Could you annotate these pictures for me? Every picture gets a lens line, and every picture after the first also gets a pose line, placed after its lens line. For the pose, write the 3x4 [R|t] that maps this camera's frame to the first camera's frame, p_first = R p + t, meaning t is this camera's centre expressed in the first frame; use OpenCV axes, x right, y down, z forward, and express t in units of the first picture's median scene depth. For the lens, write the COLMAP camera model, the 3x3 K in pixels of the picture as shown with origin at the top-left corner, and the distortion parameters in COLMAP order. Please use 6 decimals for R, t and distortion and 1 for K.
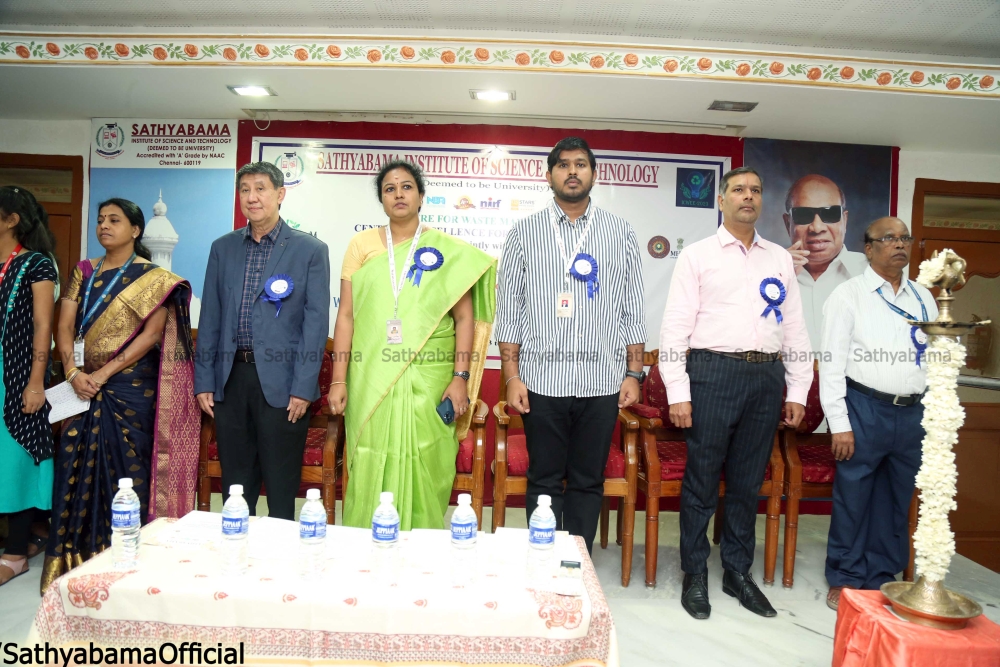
lens RADIAL K [[665.2, 0, 500.0], [0, 665.2, 333.5], [0, 0, 1]] dist [-0.127153, 0.067491]
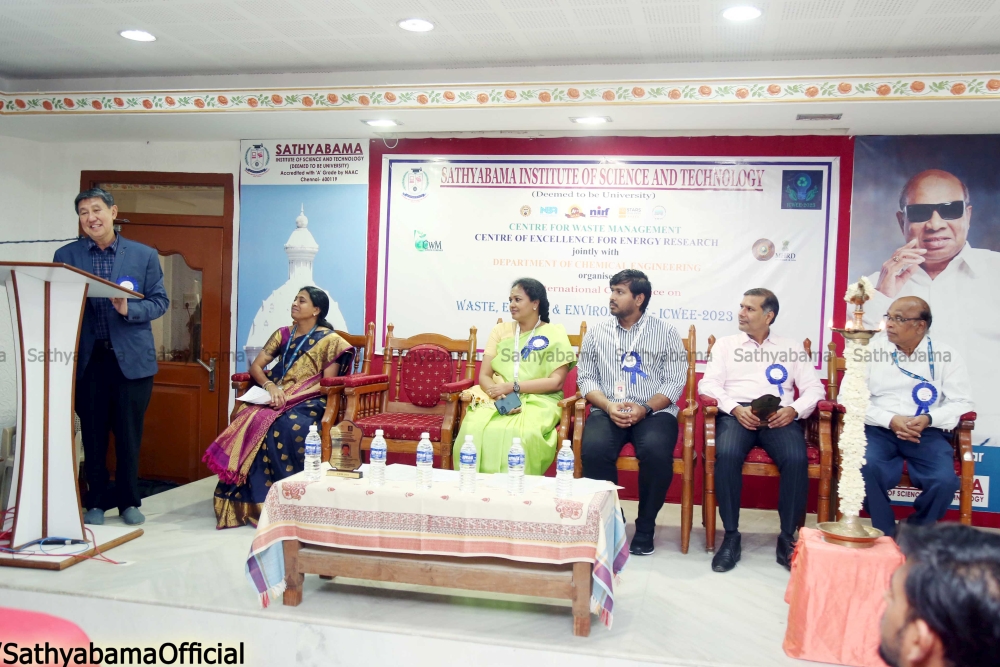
lens RADIAL K [[914.4, 0, 515.3], [0, 914.4, 330.8], [0, 0, 1]] dist [-0.023497, 0.014518]
pose [[0.977657, -0.000065, -0.210206, 0.162591], [0.000277, 0.999999, 0.000978, -0.006843], [0.210206, -0.001014, 0.977657, -0.464556]]
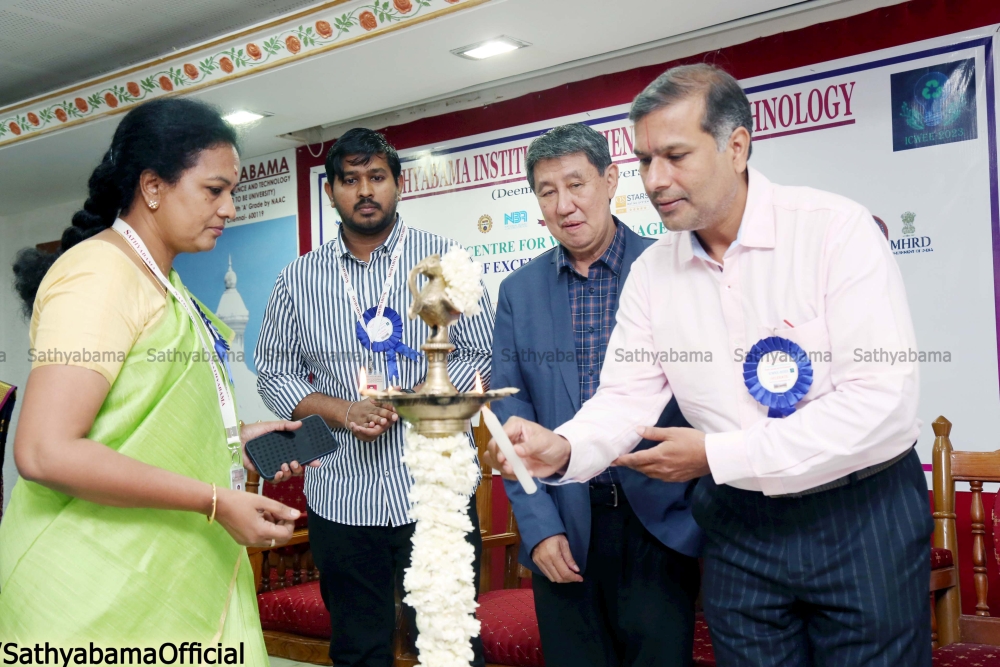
lens RADIAL K [[1110.4, 0, 499.9], [0, 1110.4, 326.2], [0, 0, 1]] dist [0.070307, 0.032235]
pose [[0.790890, -0.098579, -0.603966, 0.536657], [0.051068, 0.994129, -0.095388, 0.006633], [0.609824, 0.044598, 0.791281, 0.138448]]
